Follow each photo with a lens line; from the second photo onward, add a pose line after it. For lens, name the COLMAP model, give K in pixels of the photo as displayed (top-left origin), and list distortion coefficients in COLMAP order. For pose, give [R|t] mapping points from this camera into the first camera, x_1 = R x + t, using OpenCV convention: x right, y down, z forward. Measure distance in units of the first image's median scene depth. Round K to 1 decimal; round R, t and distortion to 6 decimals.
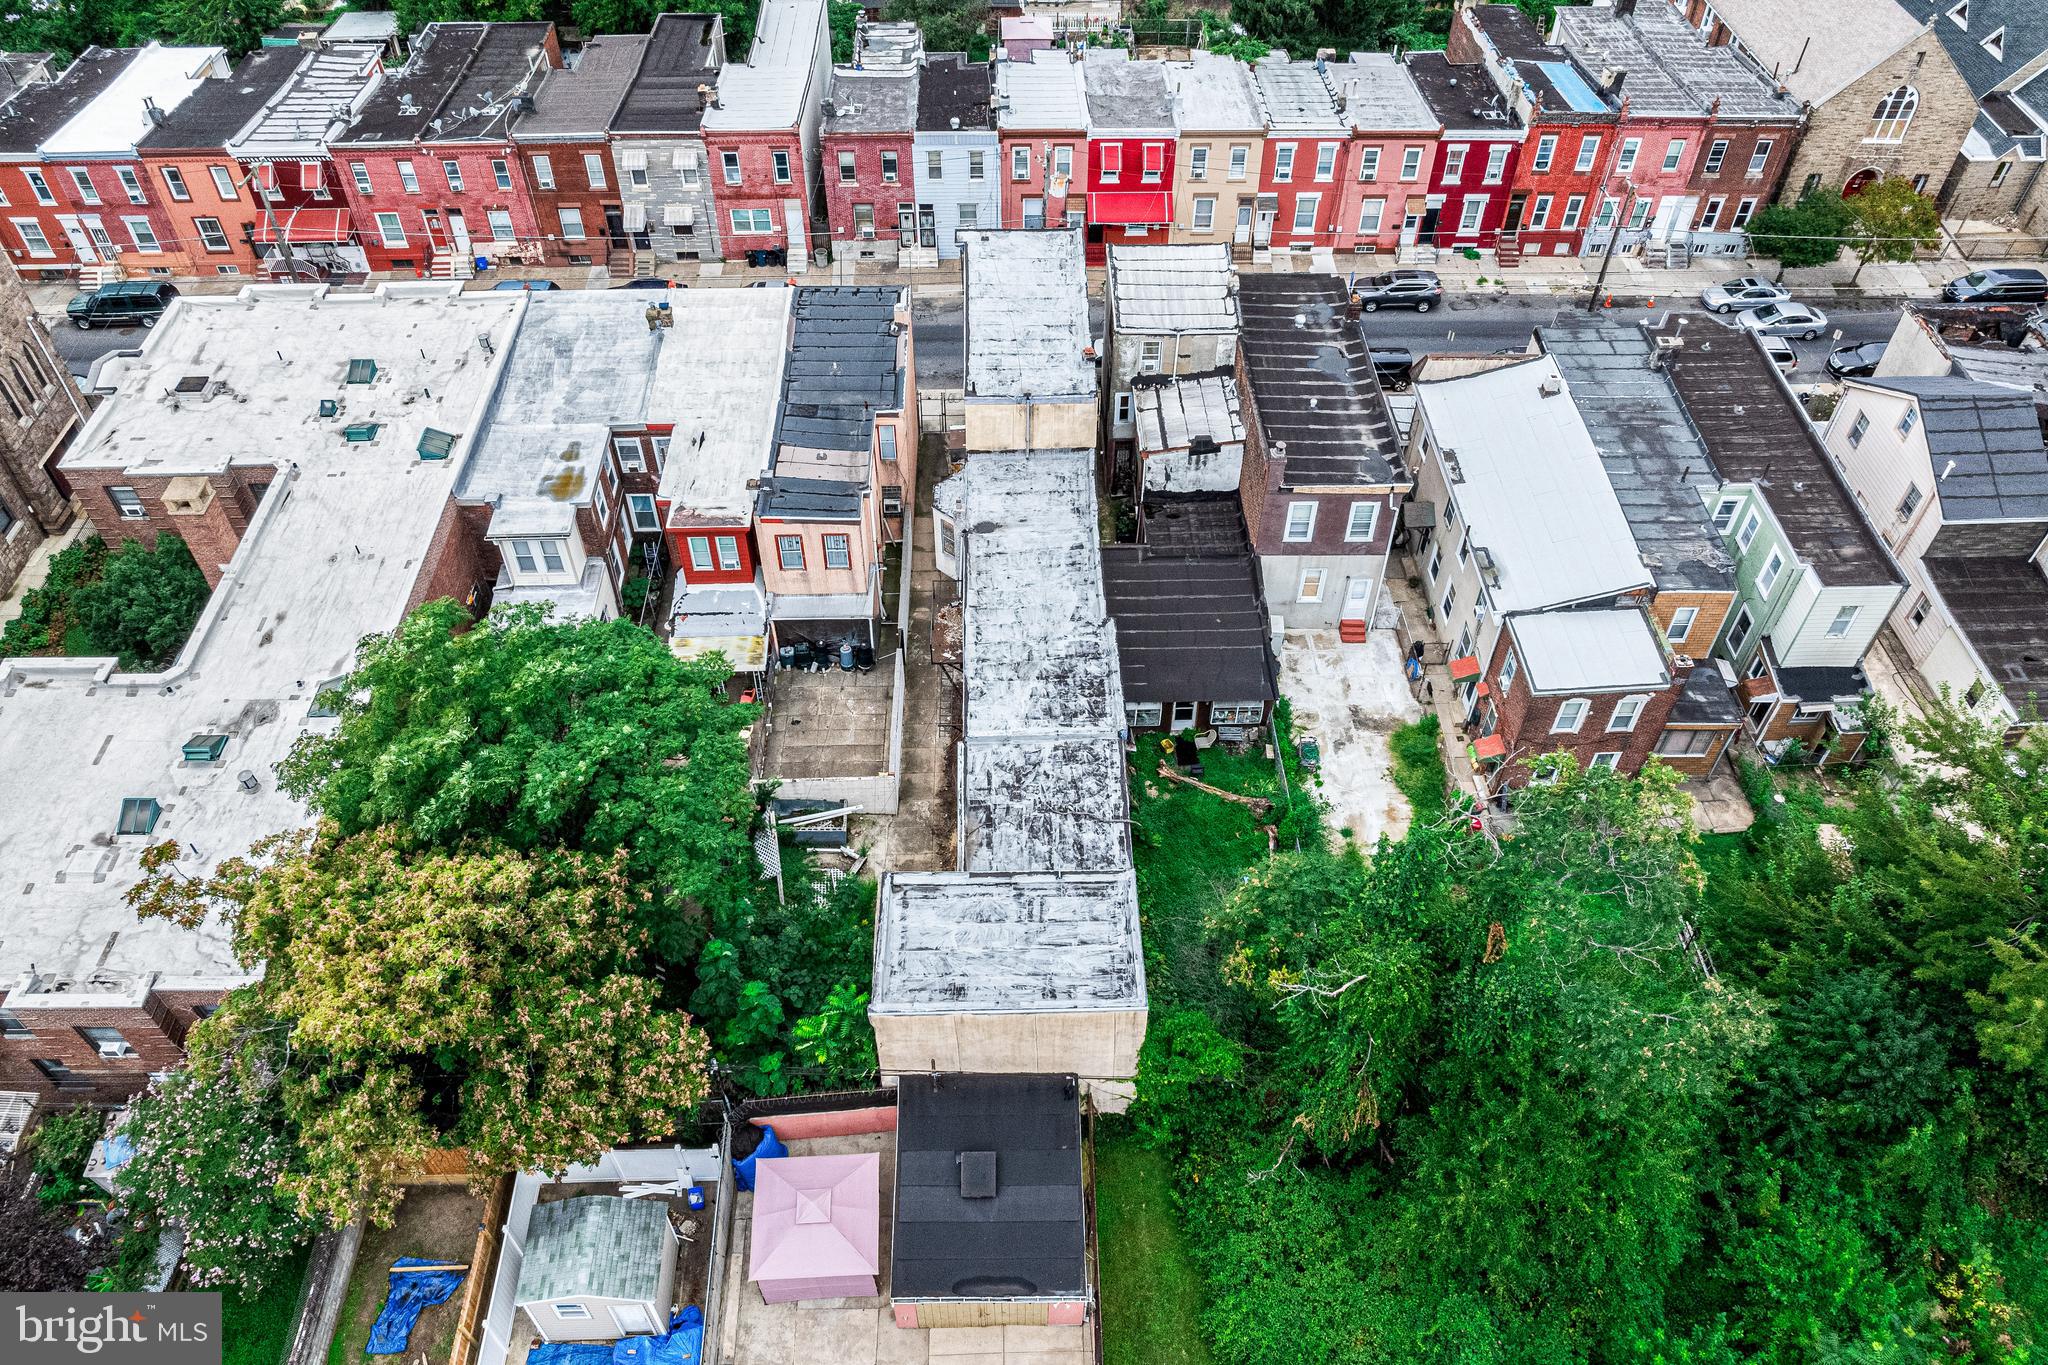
lens RADIAL K [[1446.4, 0, 1036.1], [0, 1446.4, 676.8], [0, 0, 1]] dist [-0.041251, 0.008168]
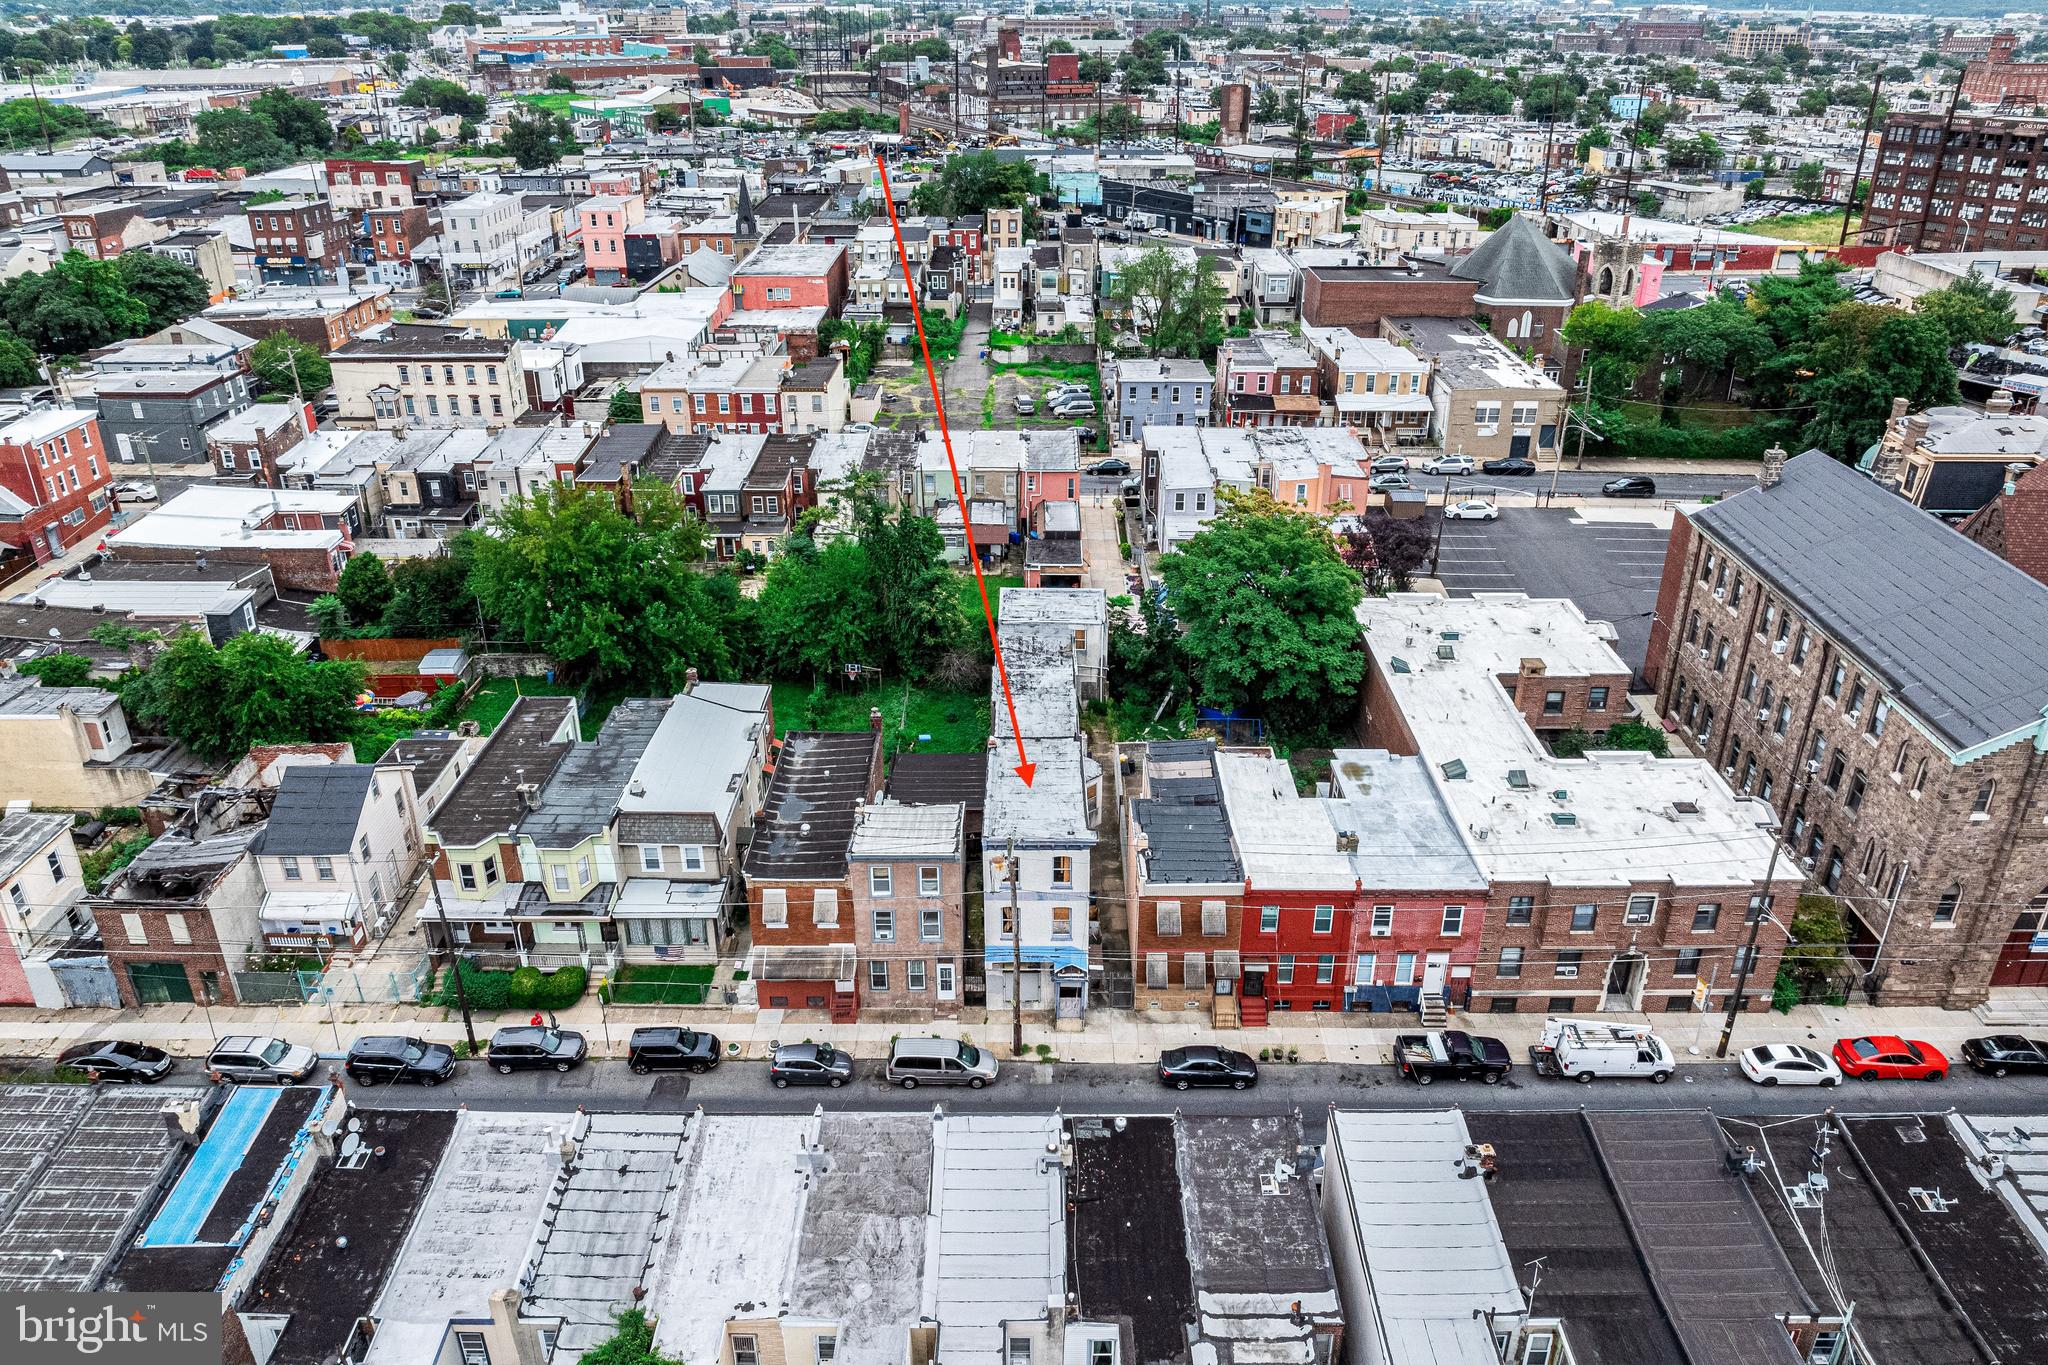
lens RADIAL K [[1446.4, 0, 1032.7], [0, 1446.4, 670.6], [0, 0, 1]] dist [-0.041251, 0.008168]
pose [[-0.999522, -0.020657, 0.022999, -0.030462], [0.015603, 0.305171, 0.952170, -1.475901], [-0.026687, 0.952073, -0.304703, 1.283582]]
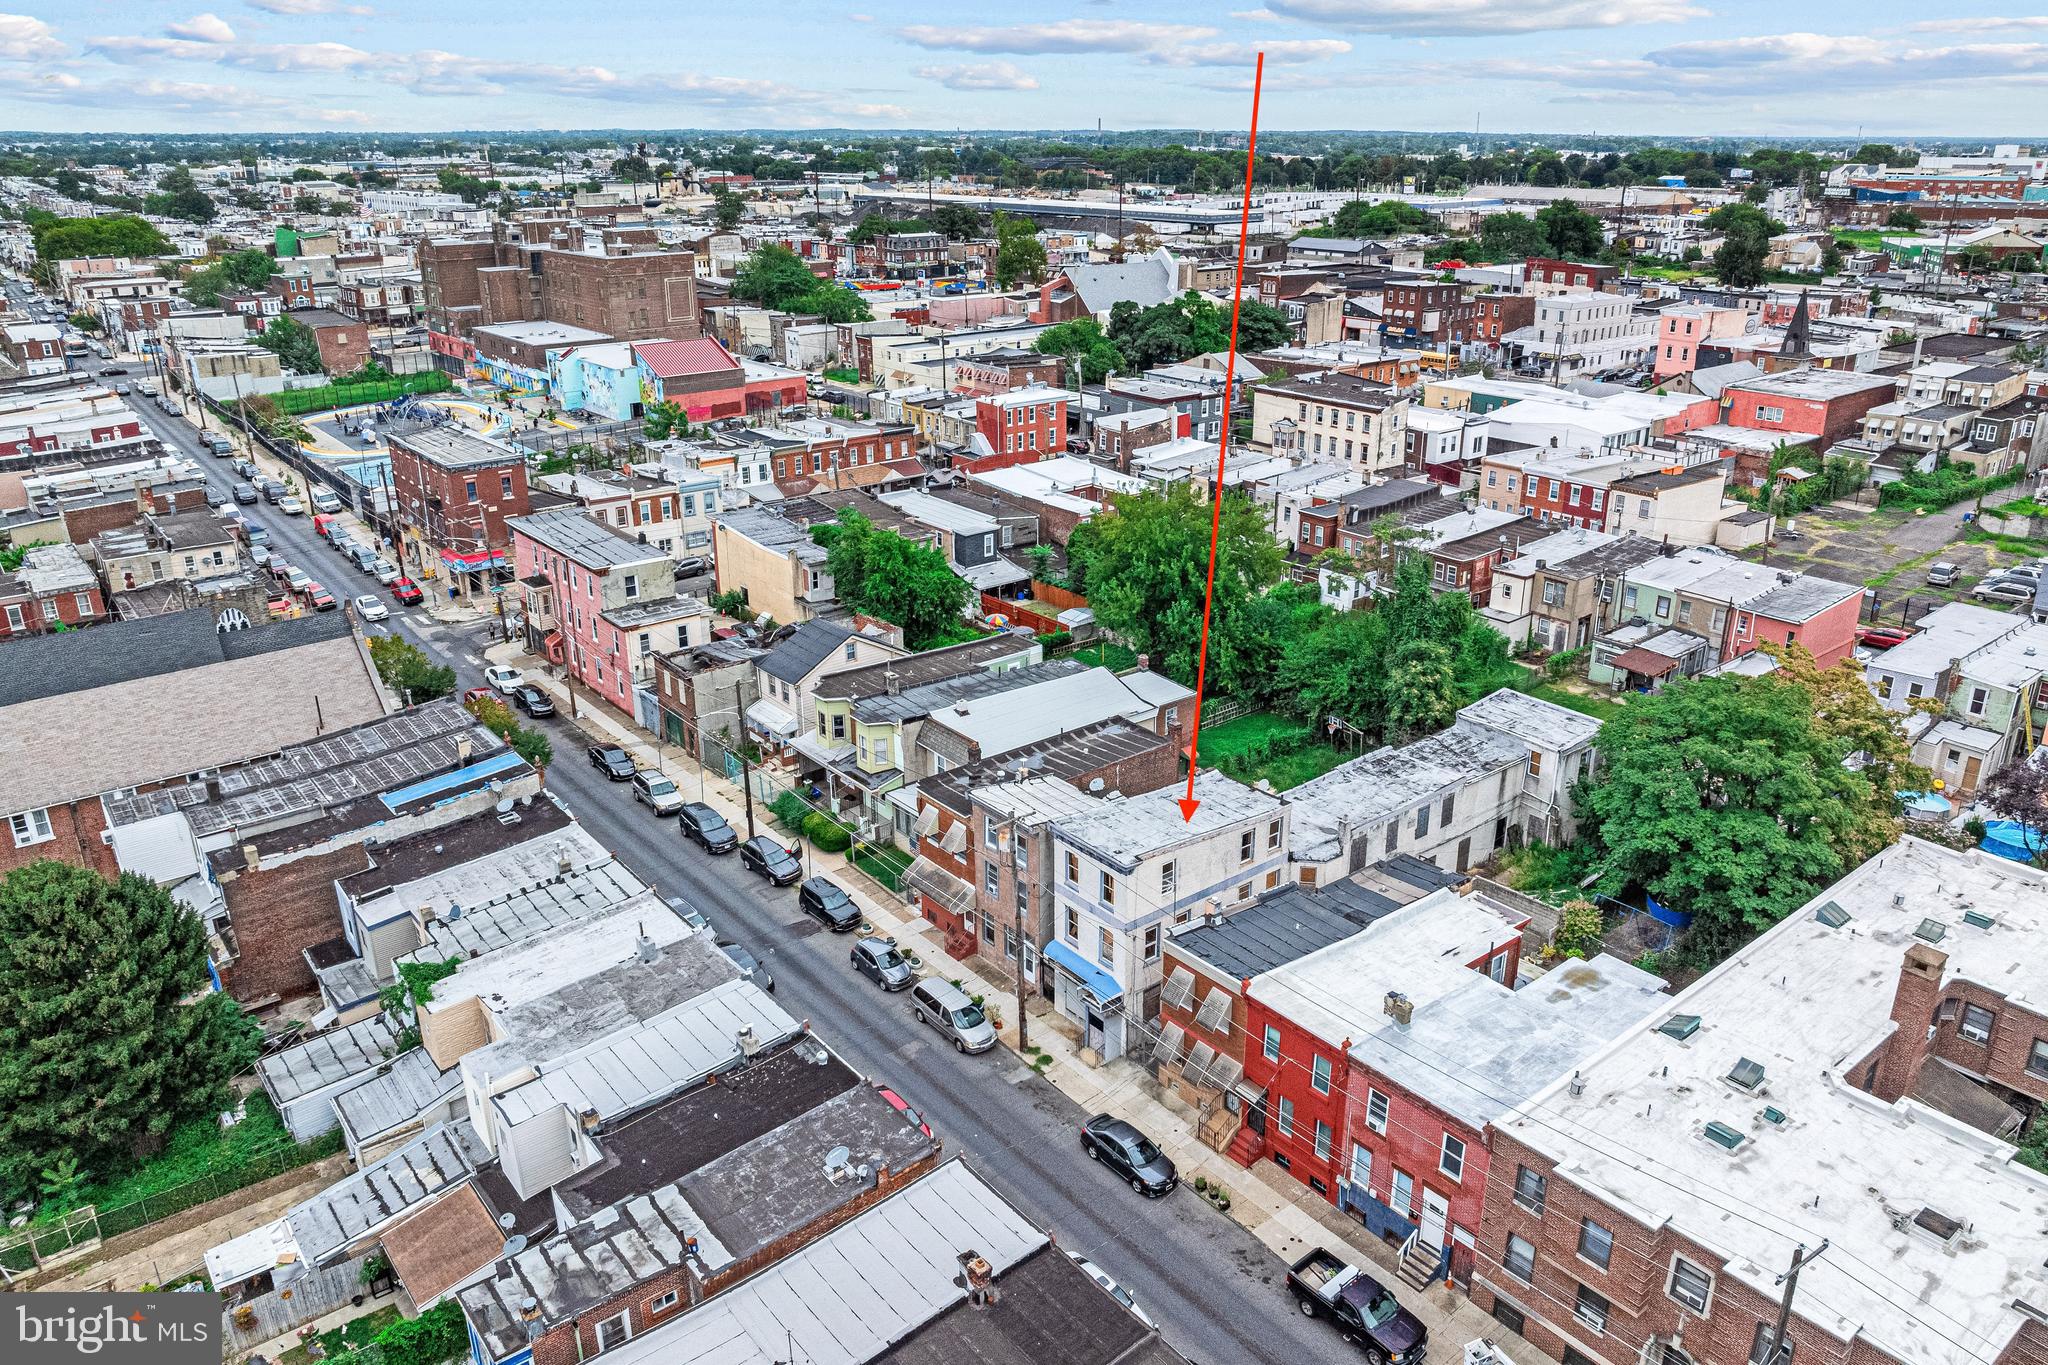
lens RADIAL K [[1446.4, 0, 1032.7], [0, 1446.4, 666.9], [0, 0, 1]] dist [-0.041251, 0.008168]
pose [[-0.601779, -0.282092, 0.747185, -0.784378], [0.580923, 0.487411, 0.651889, -1.147636], [-0.548079, 0.826350, -0.129440, 1.113123]]
